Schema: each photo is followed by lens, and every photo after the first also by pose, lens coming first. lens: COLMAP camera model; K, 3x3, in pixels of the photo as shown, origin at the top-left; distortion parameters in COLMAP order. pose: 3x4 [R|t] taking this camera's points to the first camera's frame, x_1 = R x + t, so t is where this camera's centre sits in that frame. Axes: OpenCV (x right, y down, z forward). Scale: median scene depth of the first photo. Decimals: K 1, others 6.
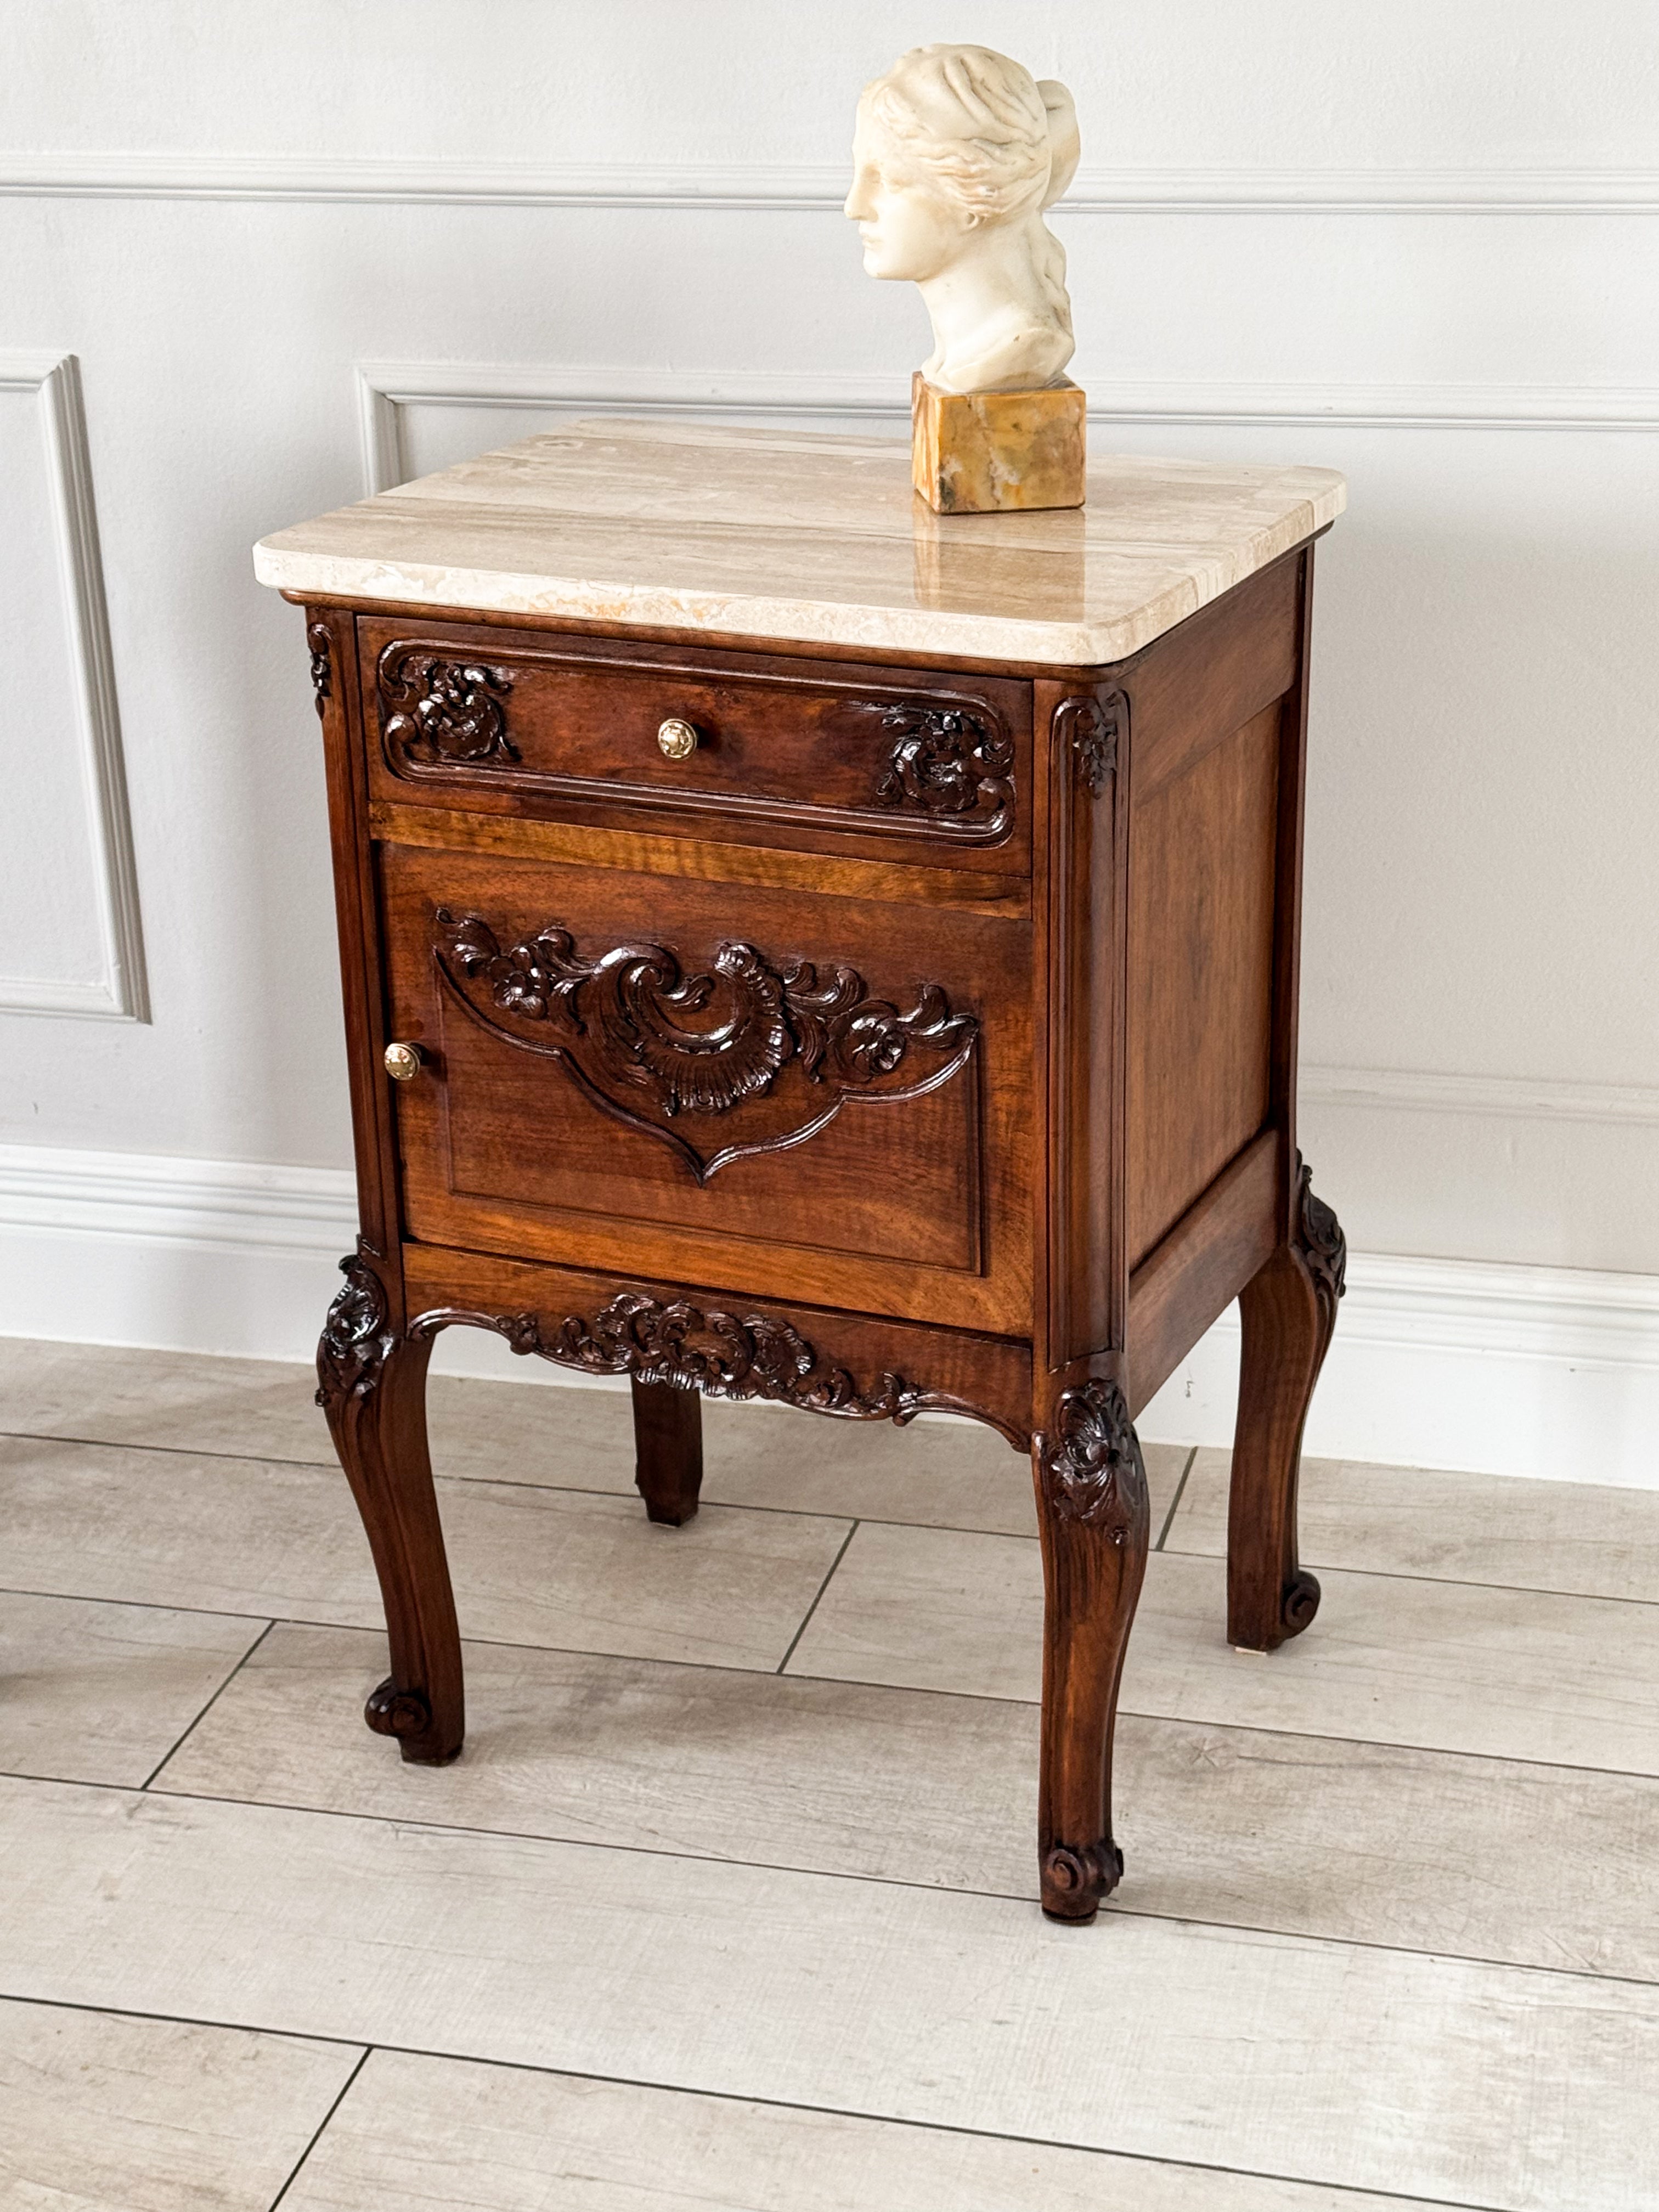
lens RADIAL K [[3655.8, 0, 829.5], [0, 3655.8, 1106.0], [0, 0, 1]] dist [0.142209, -0.085041]
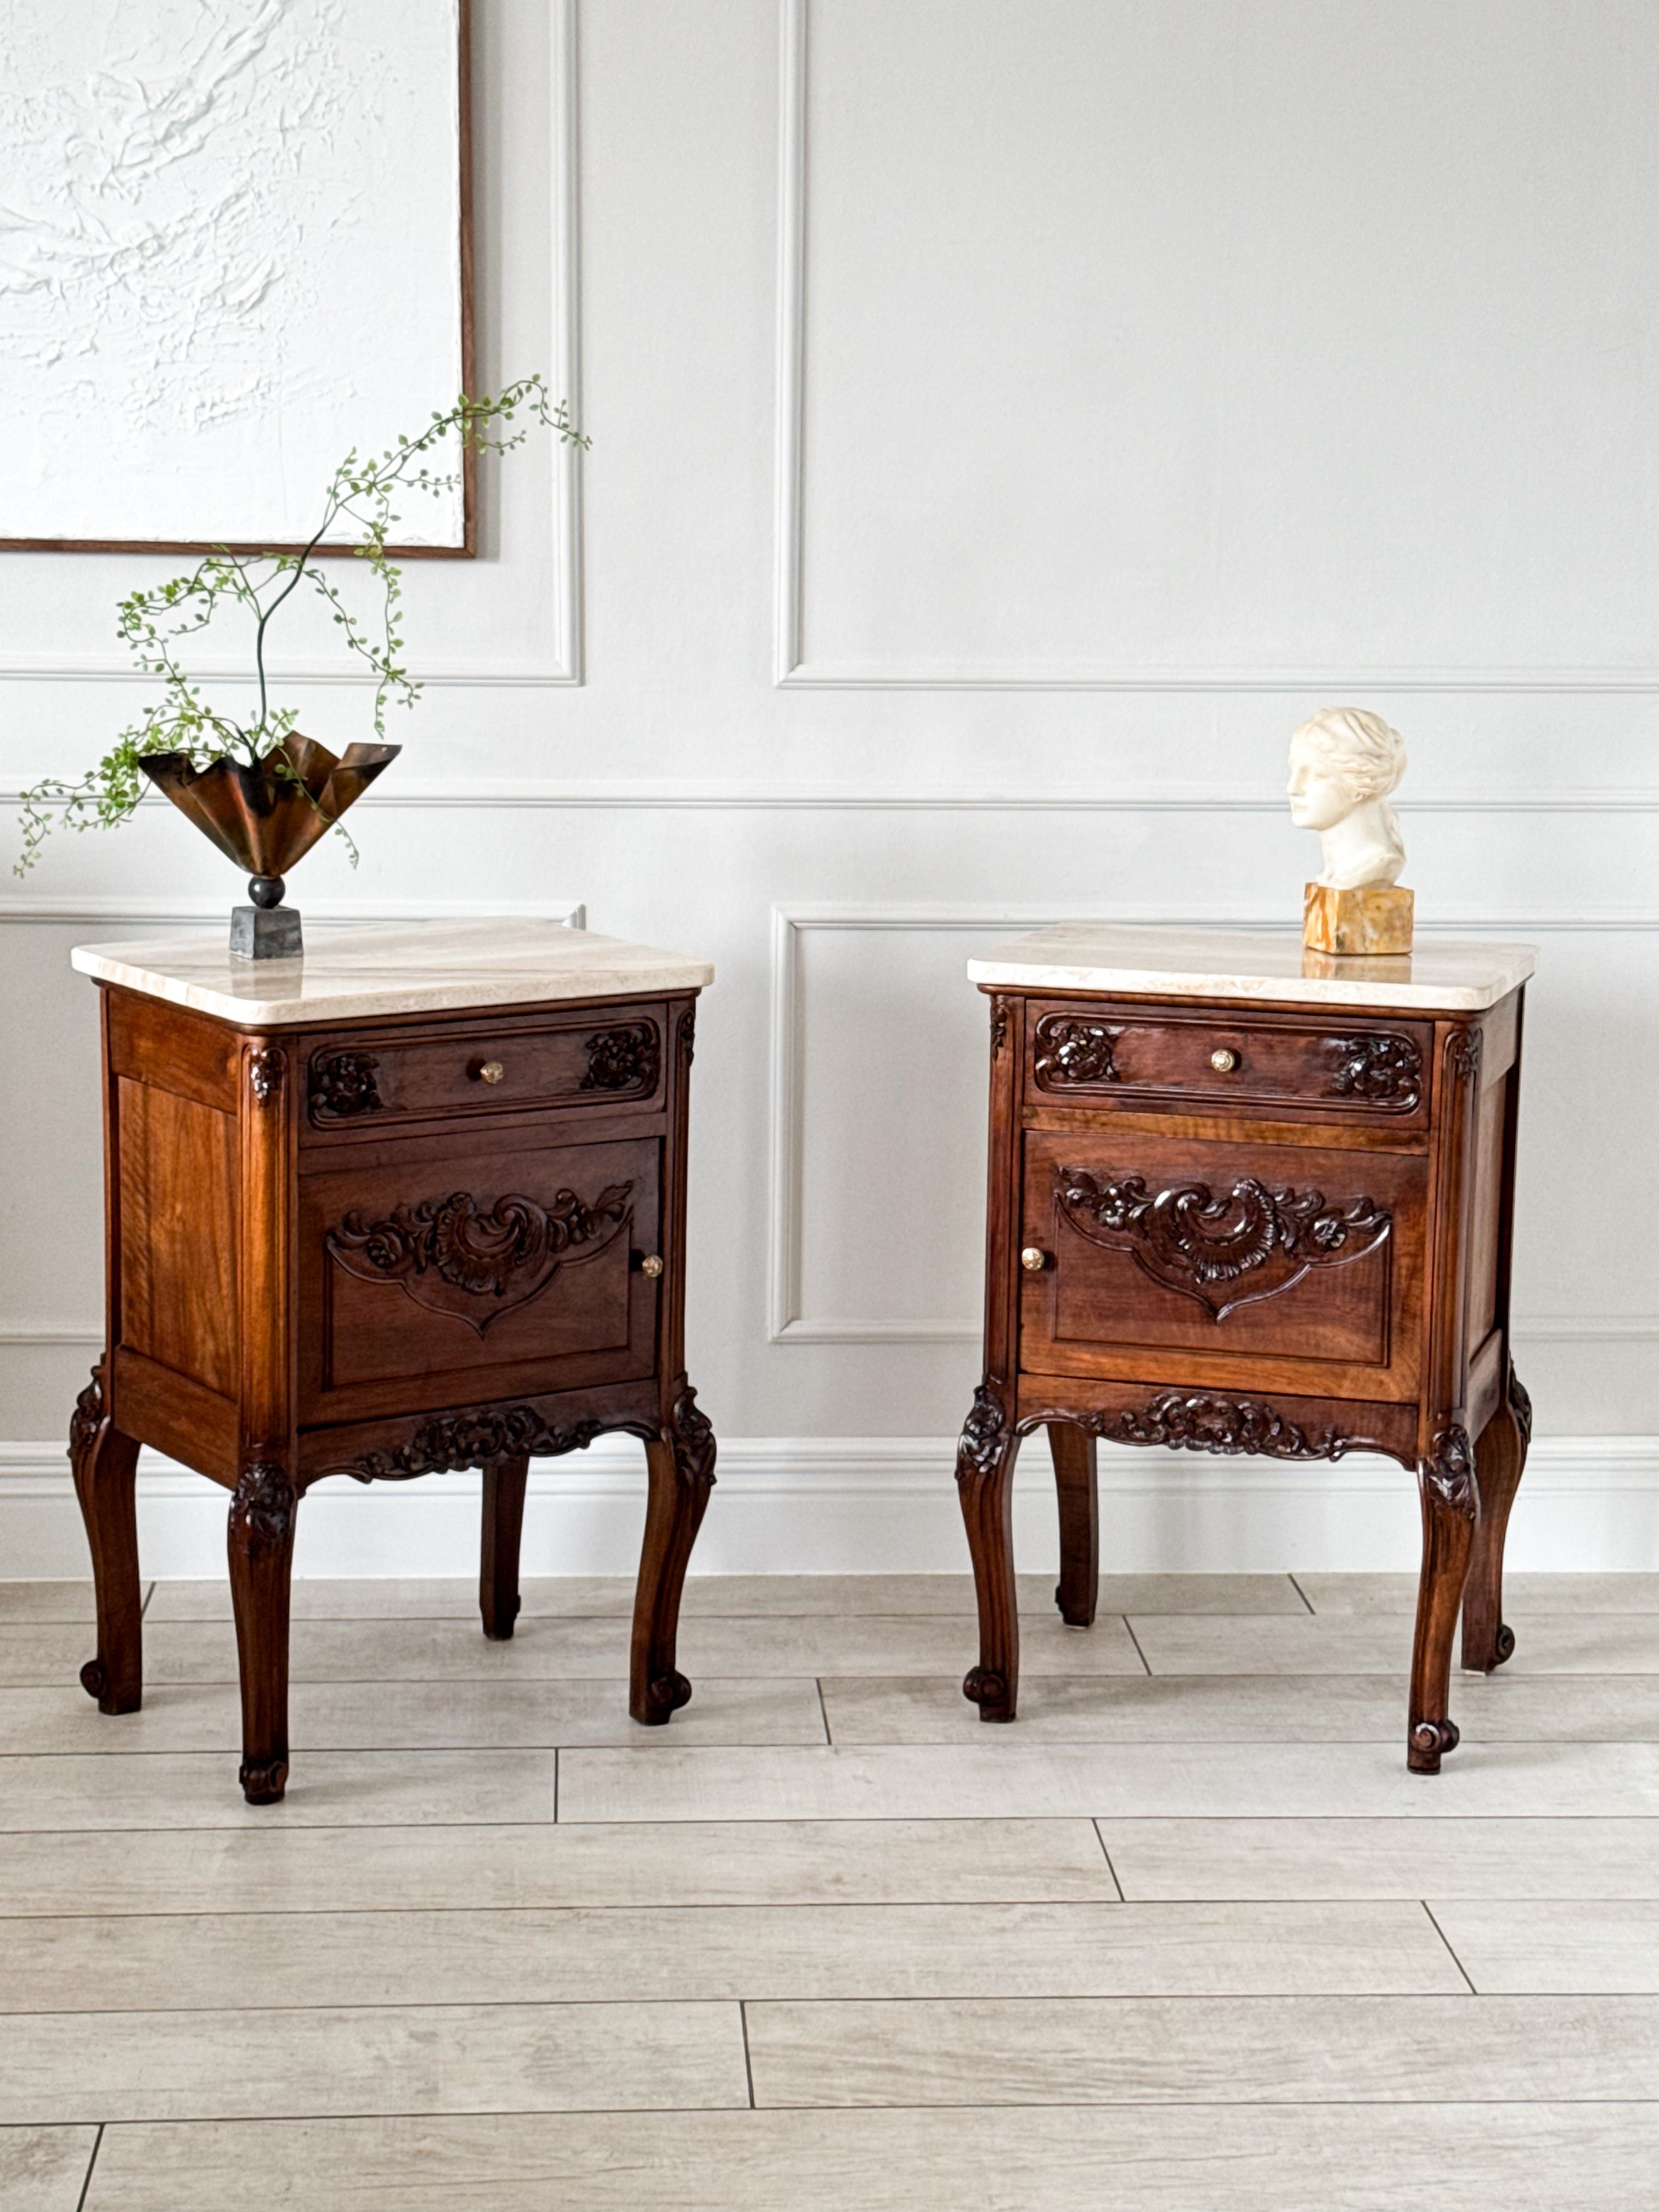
lens RADIAL K [[3942.5, 0, 839.7], [0, 3942.5, 1095.6], [0, 0, 1]] dist [0.142484, 0.069431]
pose [[0.990970, 0.017461, 0.132939, -0.469055], [0.011808, 0.976267, -0.216249, 0.323183], [-0.133560, 0.215866, 0.967245, -0.827109]]
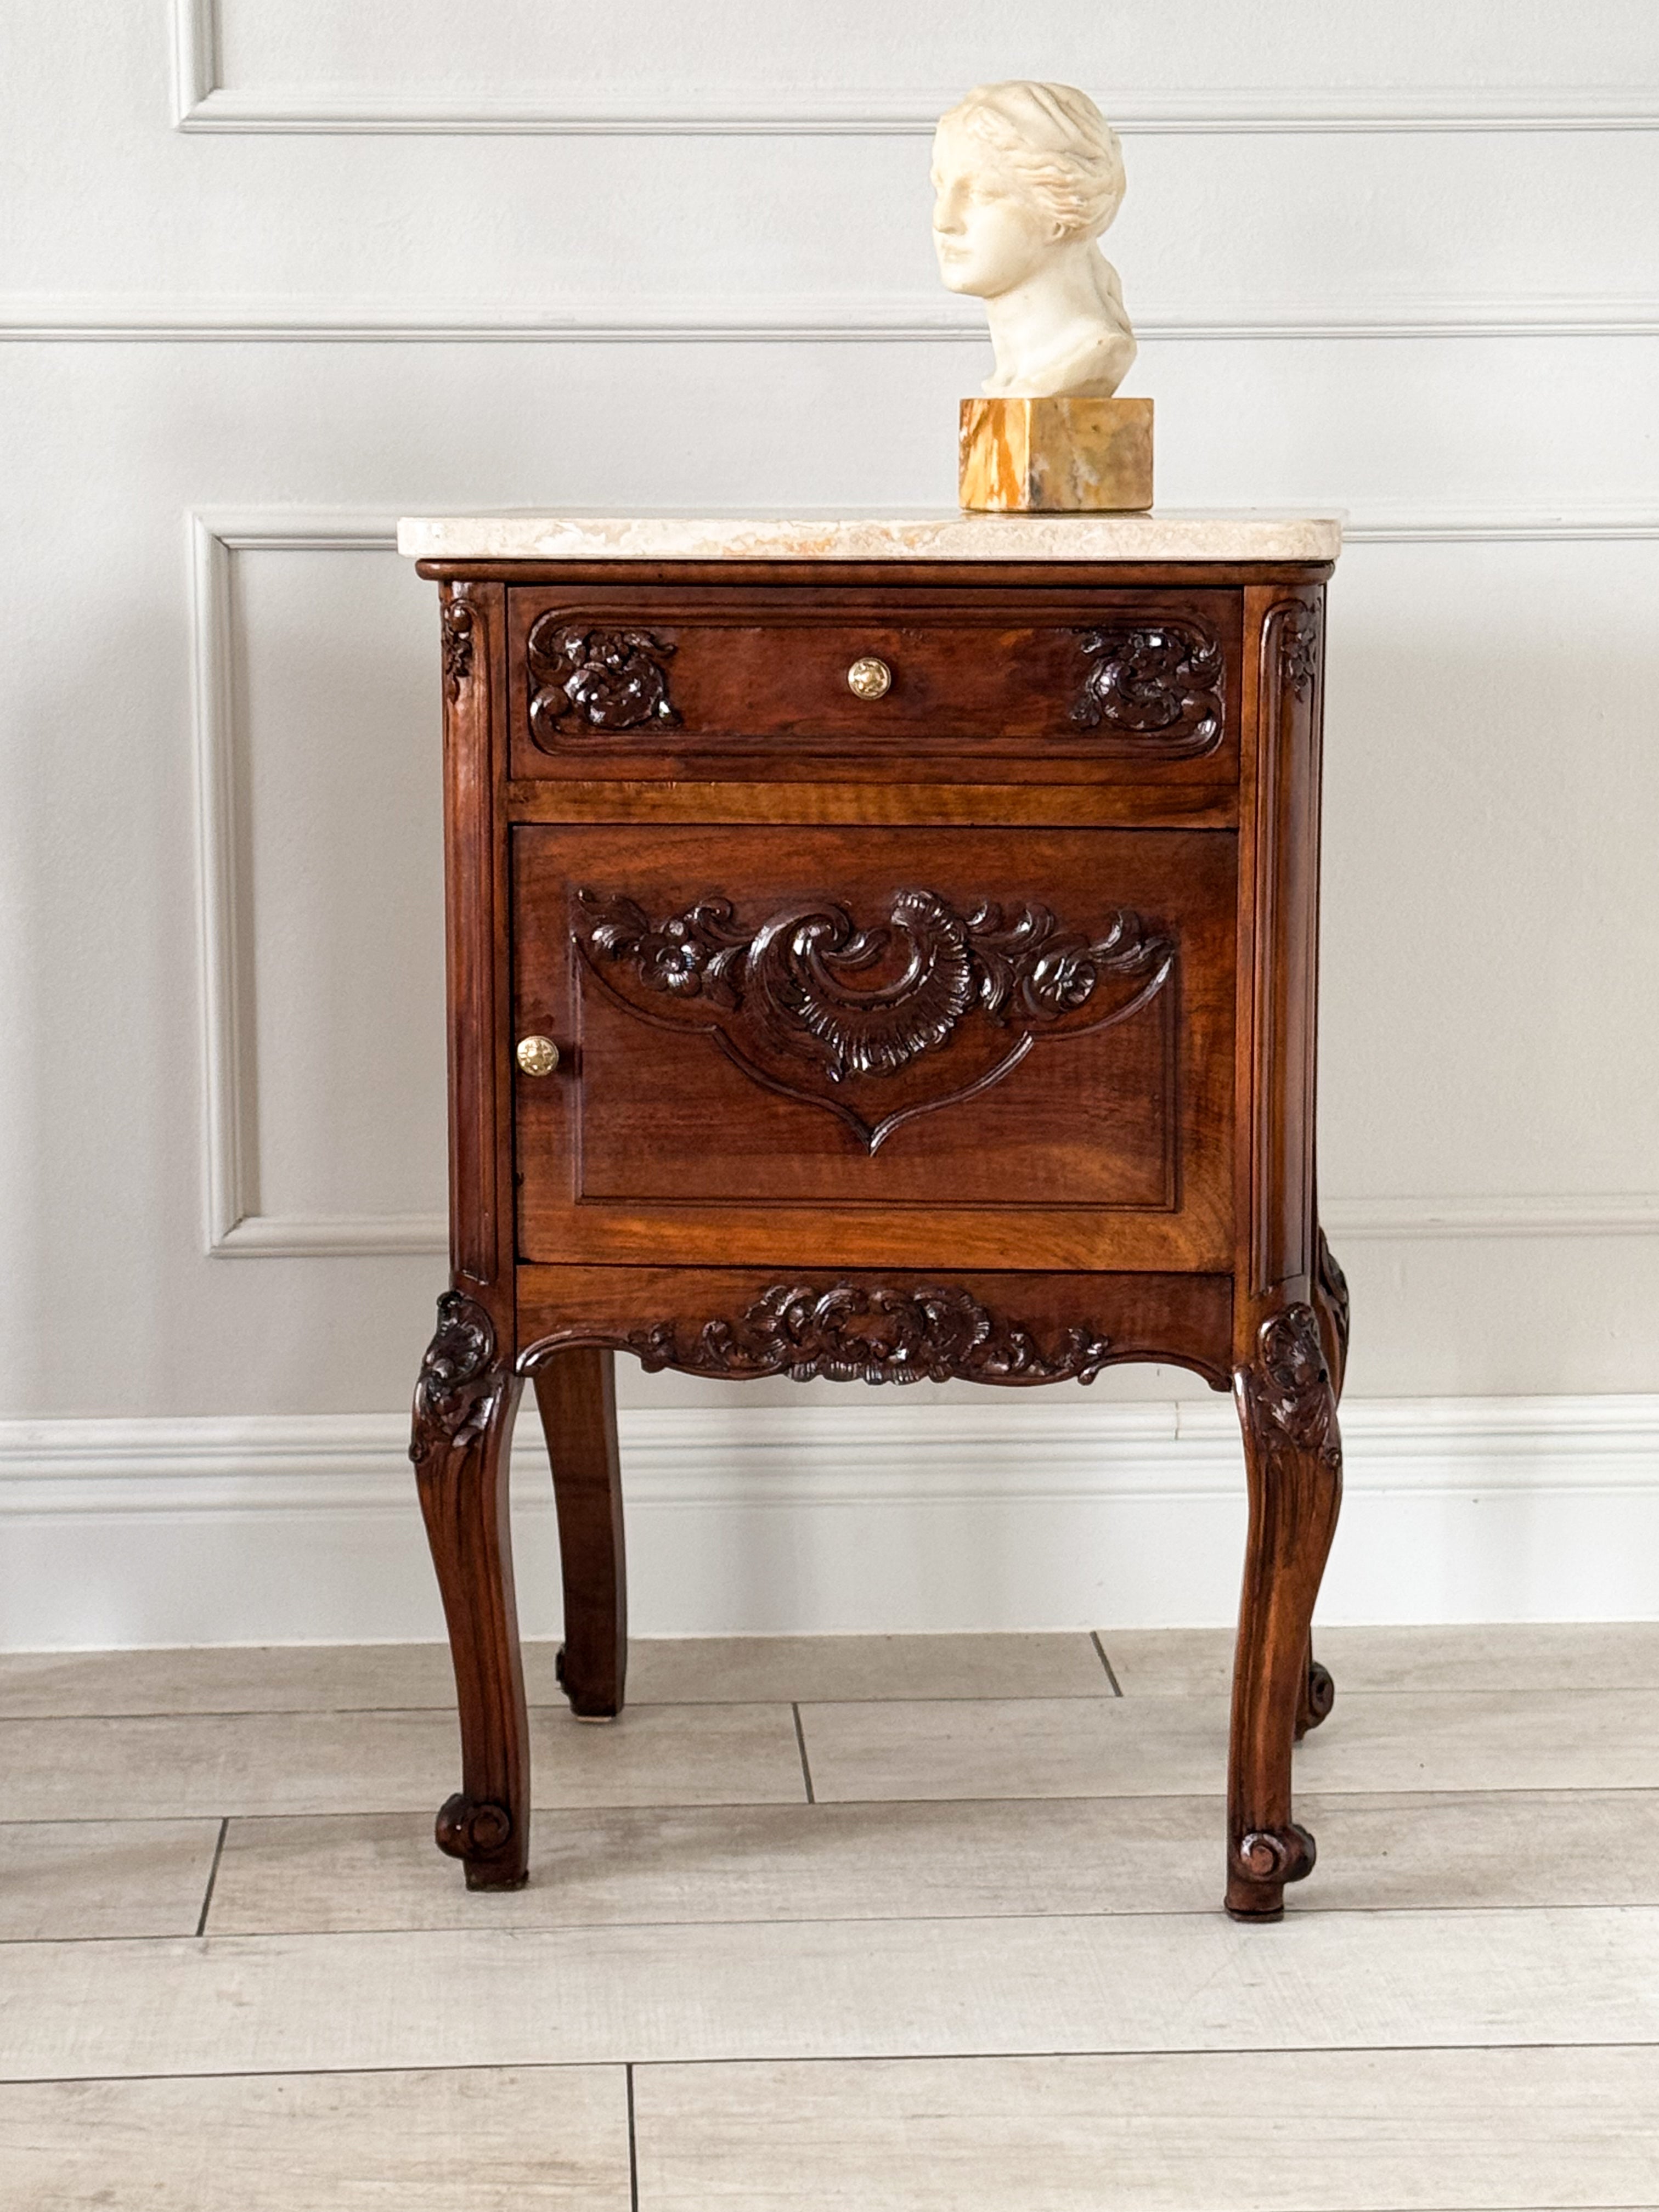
lens RADIAL K [[4630.0, 0, 829.0], [0, 4630.0, 1096.3], [0, 0, 1]] dist [0.128098, 0.058832]
pose [[0.951008, -0.024260, 0.308213, -0.432378], [0.095182, 0.971470, -0.217224, 0.278537], [-0.294150, 0.235918, 0.926185, -0.154097]]
